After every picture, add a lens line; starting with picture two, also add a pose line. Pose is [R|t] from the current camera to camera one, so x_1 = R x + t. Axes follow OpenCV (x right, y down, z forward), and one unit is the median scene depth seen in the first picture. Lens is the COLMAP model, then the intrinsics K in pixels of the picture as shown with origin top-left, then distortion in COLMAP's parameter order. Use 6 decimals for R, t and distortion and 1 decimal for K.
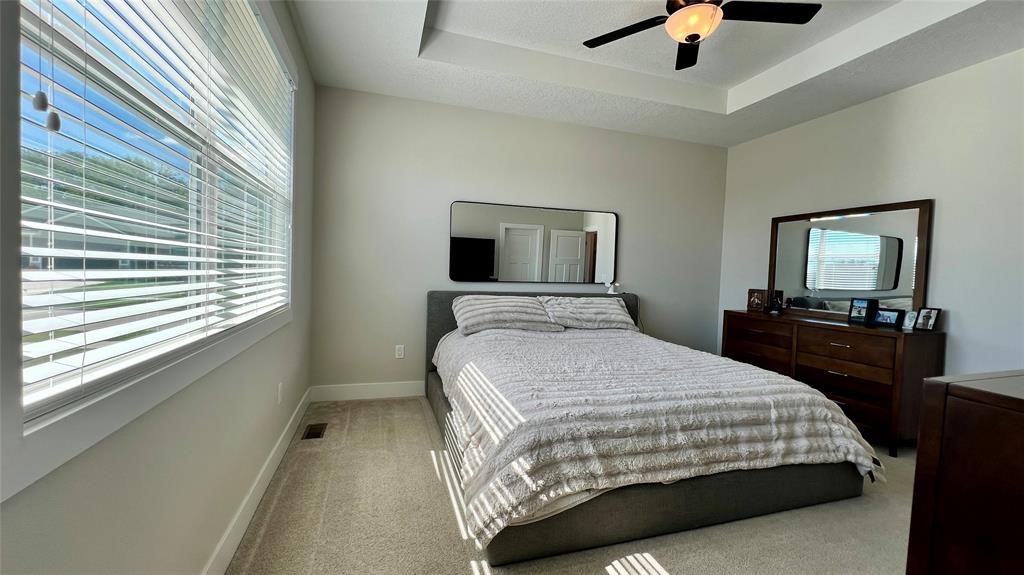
lens RADIAL K [[407.4, 0, 515.6], [0, 407.4, 285.4], [0, 0, 1]] dist [-0.003201, -0.000489]
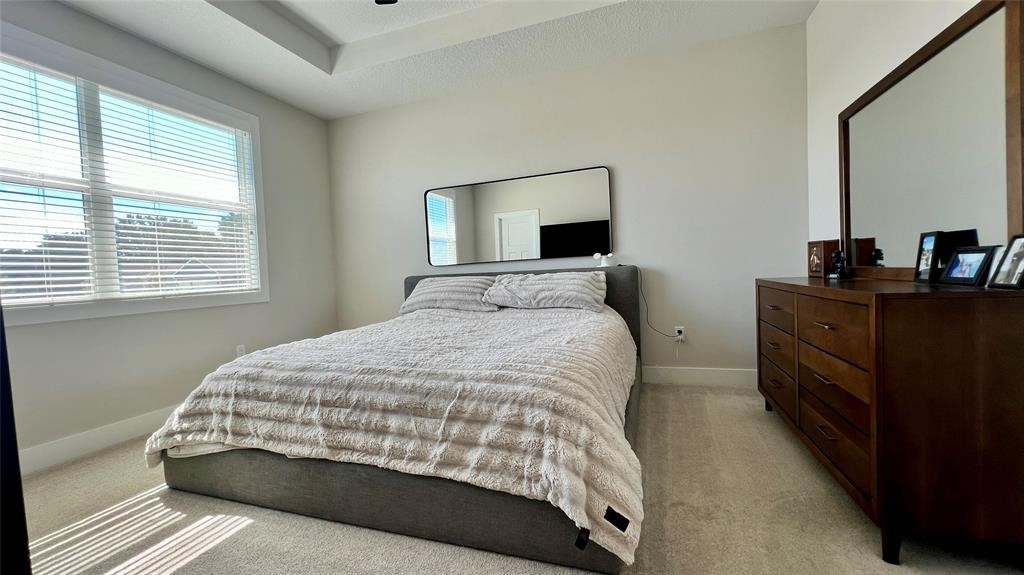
lens RADIAL K [[407.4, 0, 514.9], [0, 407.4, 288.9], [0, 0, 1]] dist [-0.003201, -0.000489]
pose [[0.799843, -0.046449, -0.598410, 1.217511], [0.051625, 0.998630, -0.008511, 0.127475], [0.597985, -0.024086, 0.801145, 0.523348]]
